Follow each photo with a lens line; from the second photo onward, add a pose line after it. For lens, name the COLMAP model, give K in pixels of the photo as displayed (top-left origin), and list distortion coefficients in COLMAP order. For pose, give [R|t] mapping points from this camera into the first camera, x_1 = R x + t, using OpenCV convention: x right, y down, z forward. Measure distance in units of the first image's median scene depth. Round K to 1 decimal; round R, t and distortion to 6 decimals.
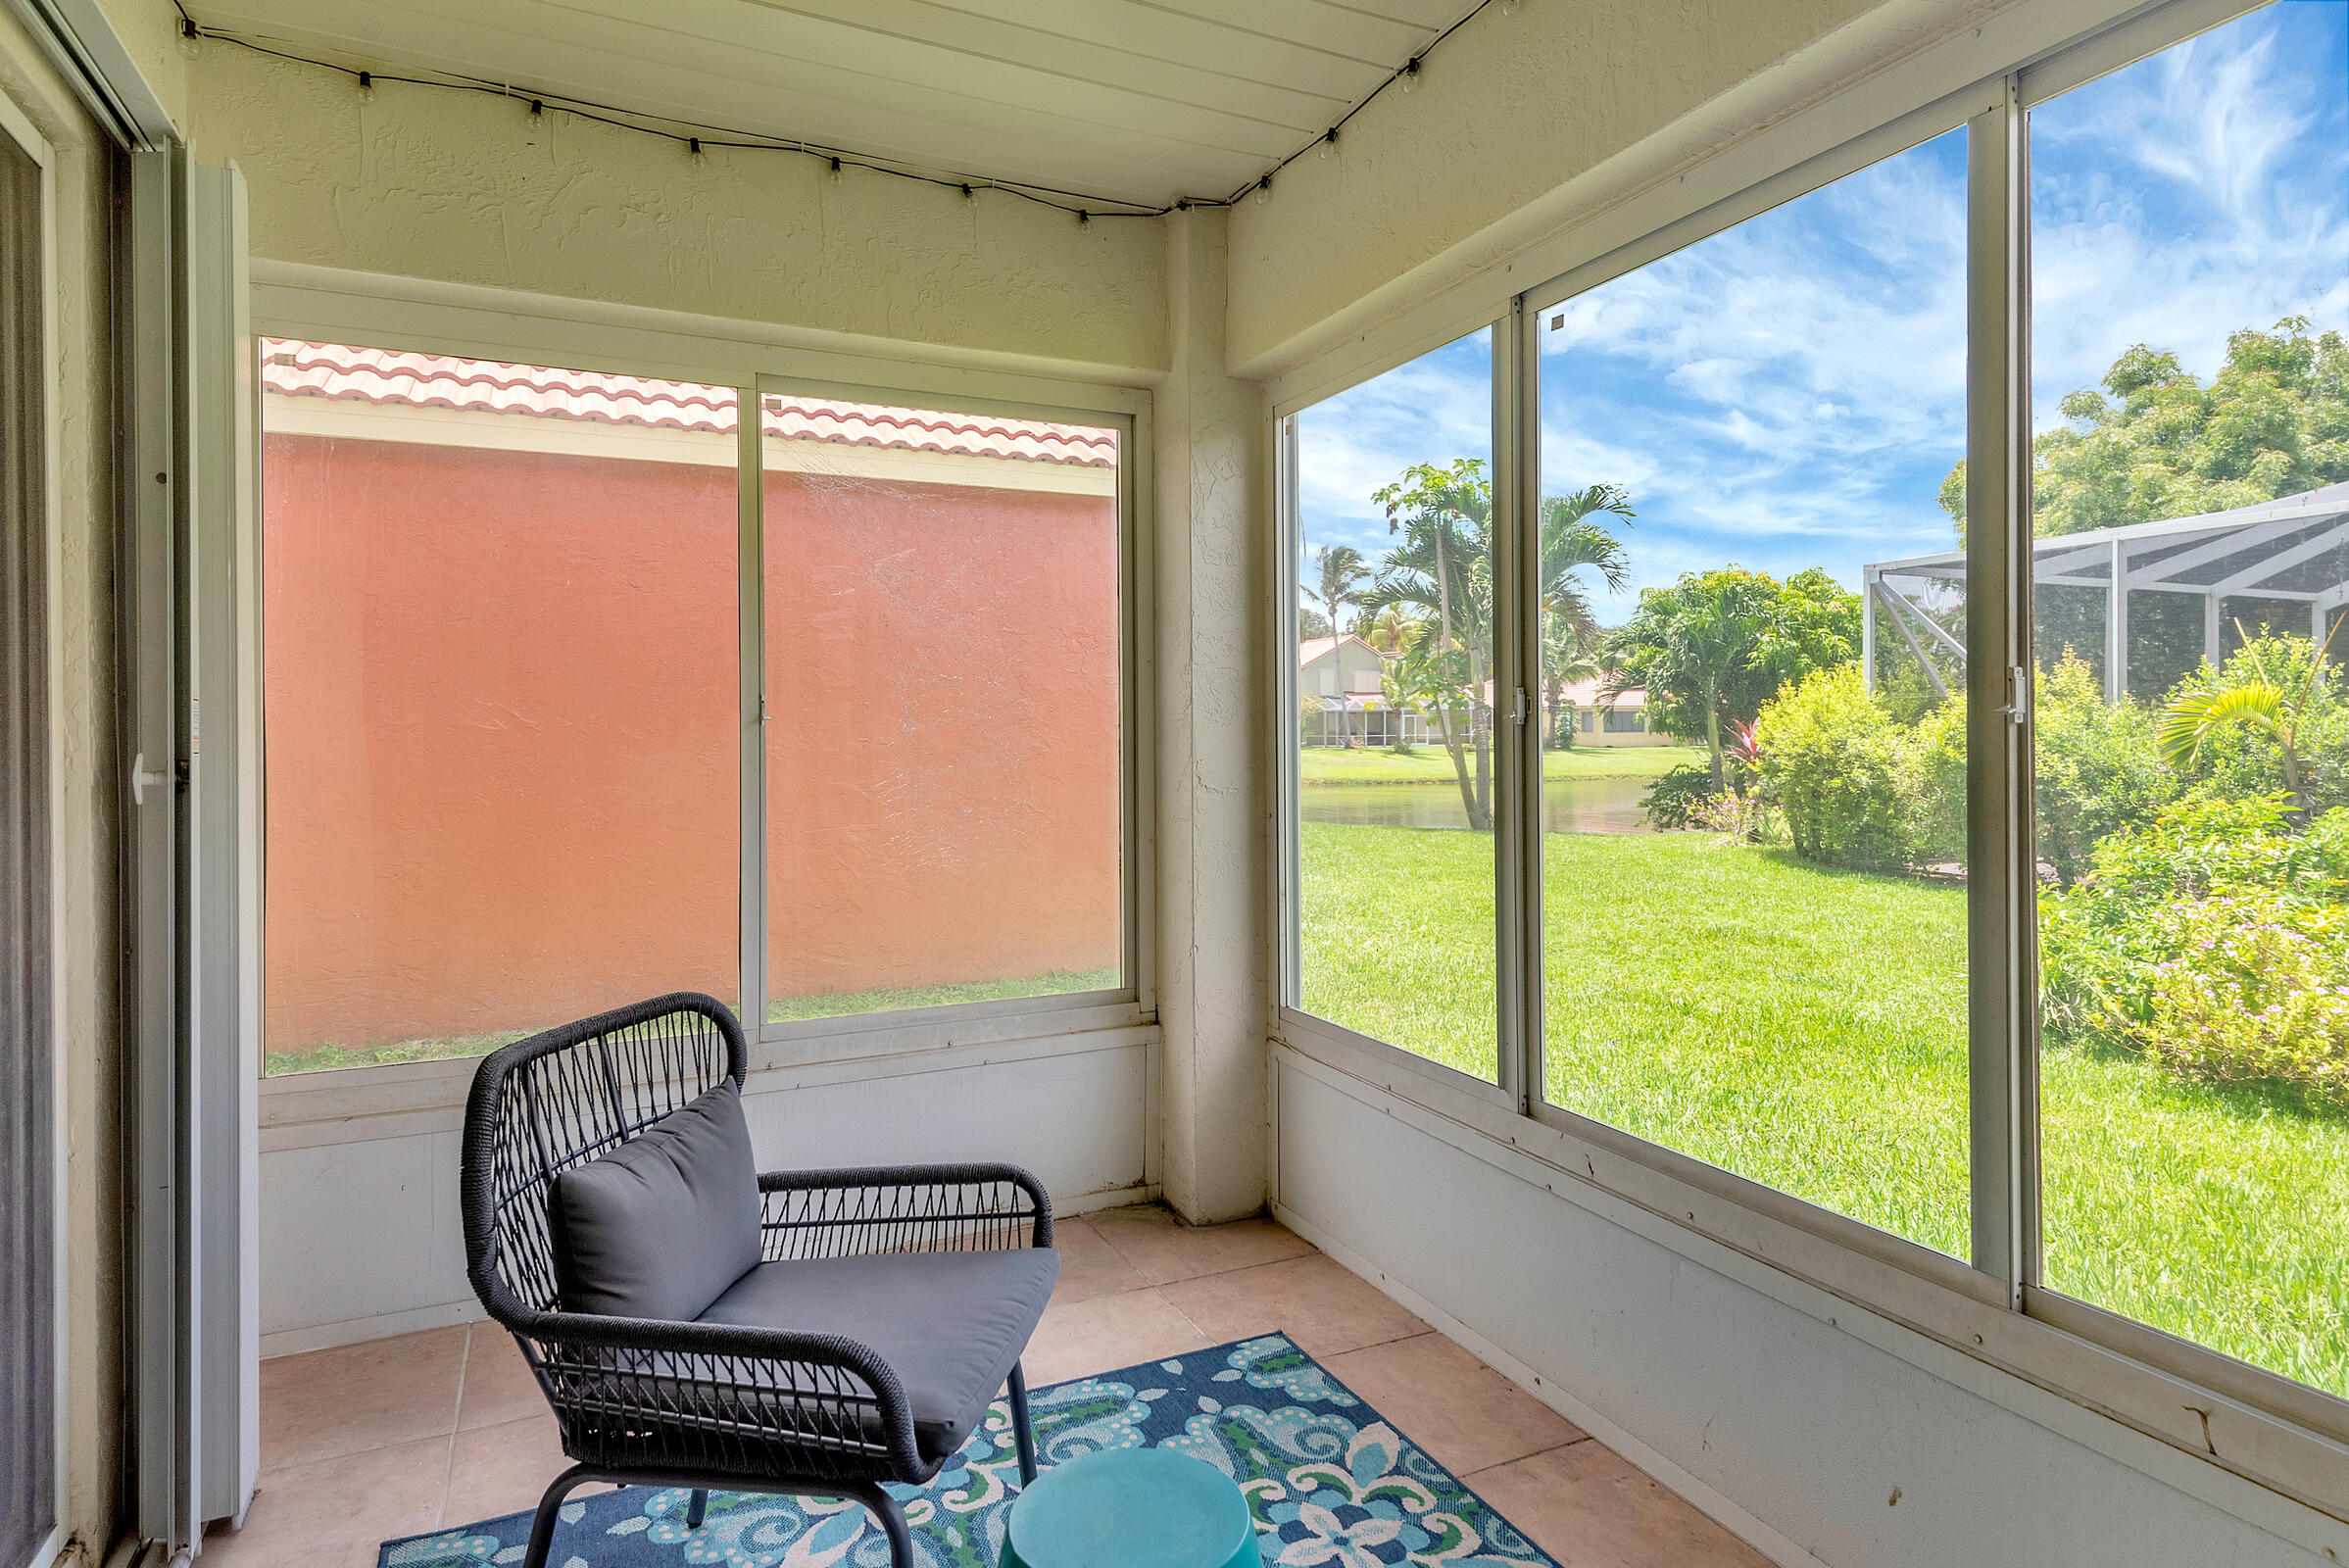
lens RADIAL K [[1307.3, 0, 1179.9], [0, 1307.3, 735.2], [0, 0, 1]] dist [0.013796, -0.010369]
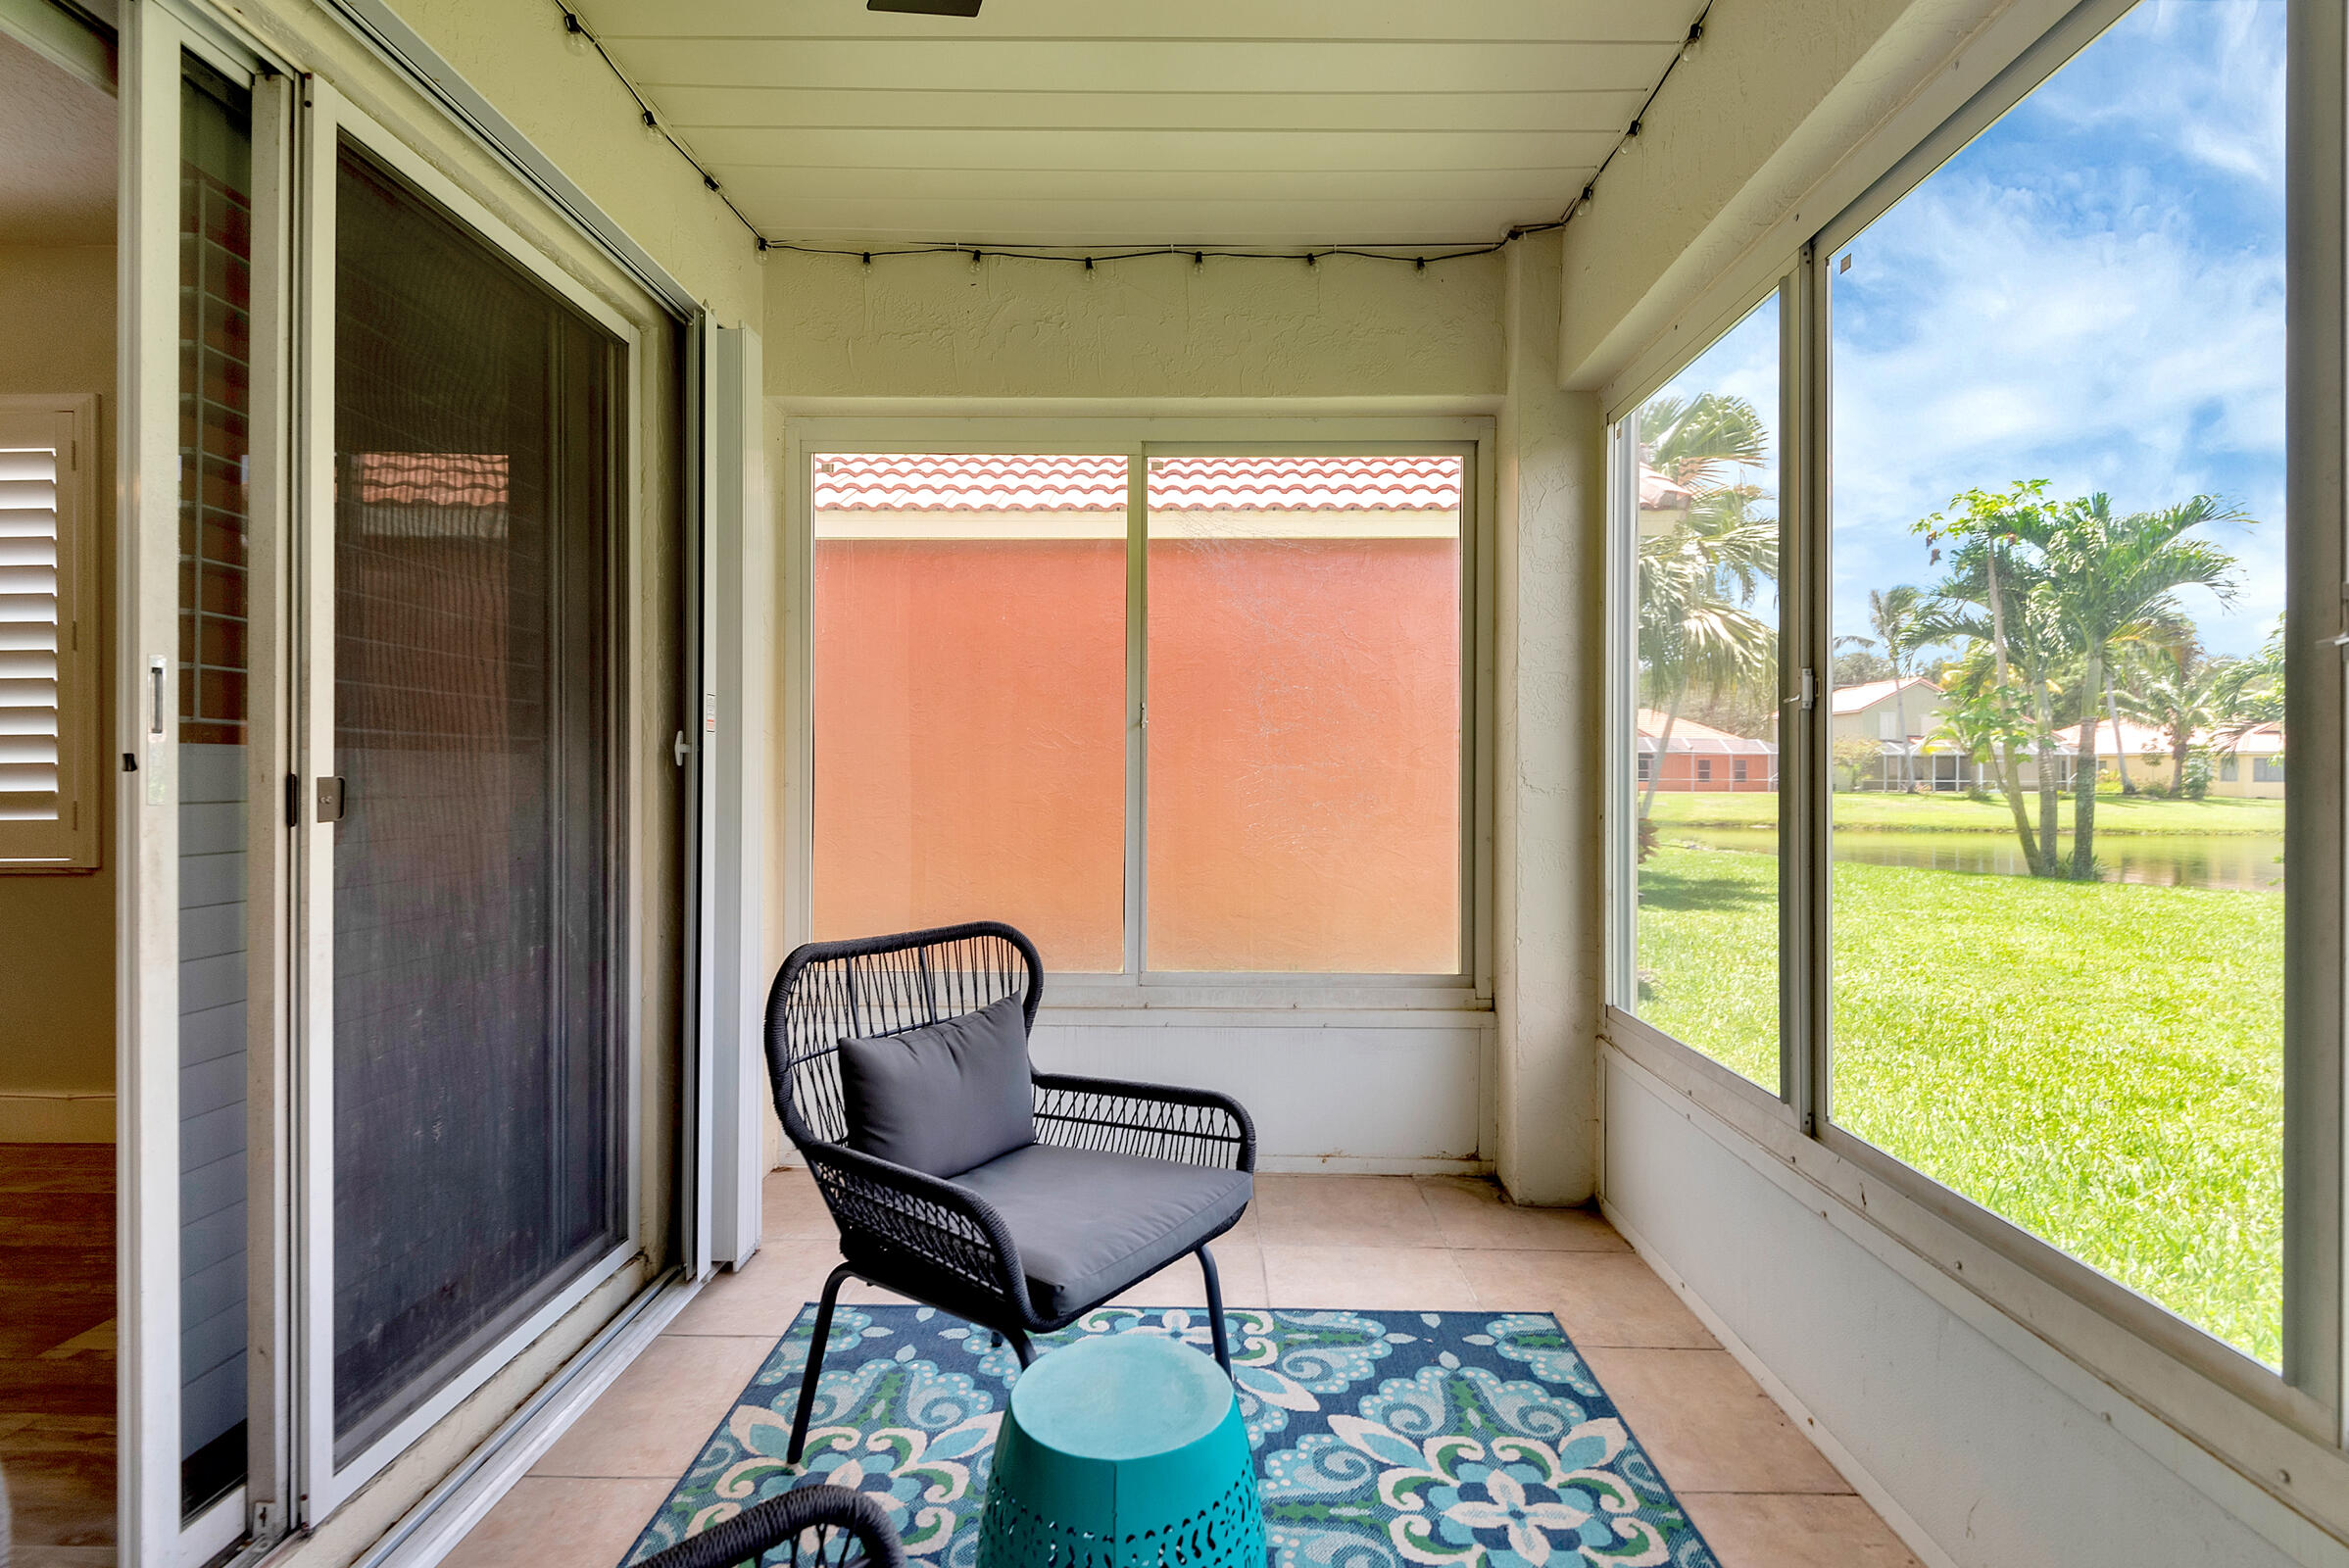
lens RADIAL K [[1118.3, 0, 1180.7], [0, 1118.3, 775.4], [0, 0, 1]] dist [0.000356, -0.006802]
pose [[0.893508, 0.011678, -0.448896, 0.171352], [-0.012799, 0.999918, 0.000537, 0.033943], [0.448865, 0.005266, 0.893584, 0.077010]]
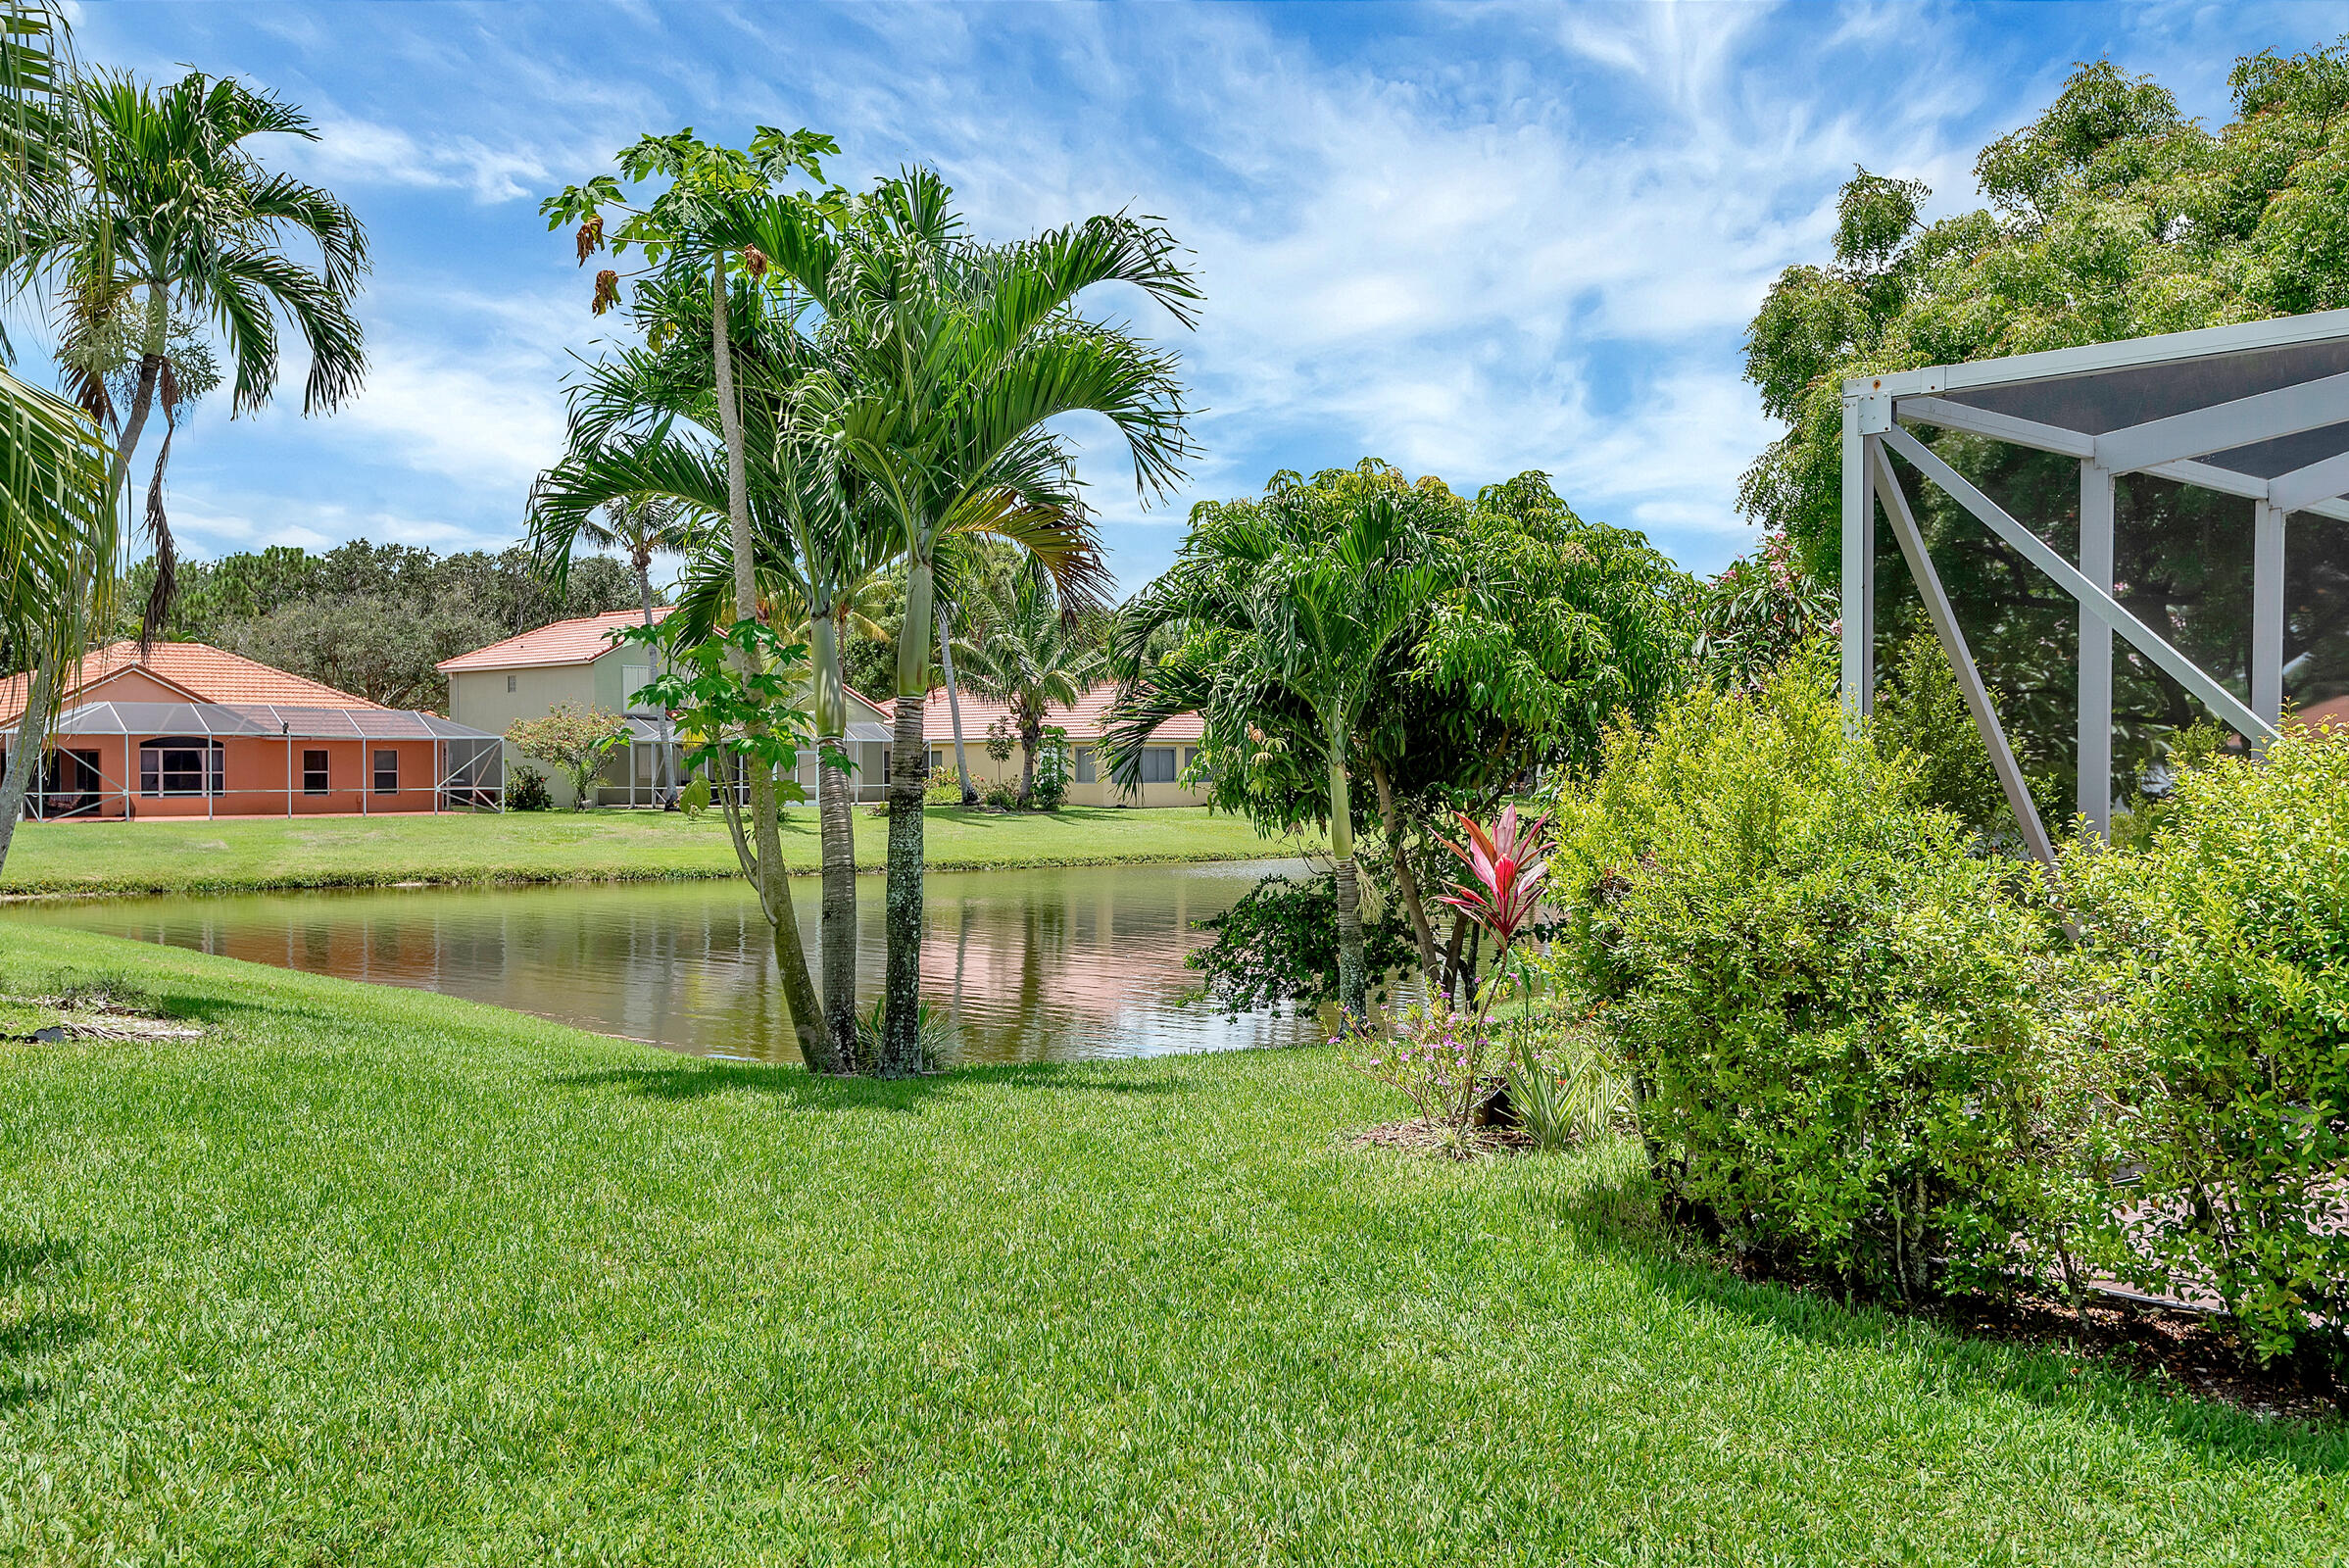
lens RADIAL K [[2175.3, 0, 1177.4], [0, 2175.3, 786.4], [0, 0, 1]] dist [0.008817, 0.000000]
pose [[0.941567, 0.001037, 0.336824, 0.483146], [-0.002049, 0.999994, 0.002647, -0.072434], [-0.336820, -0.003183, 0.941564, 1.536550]]
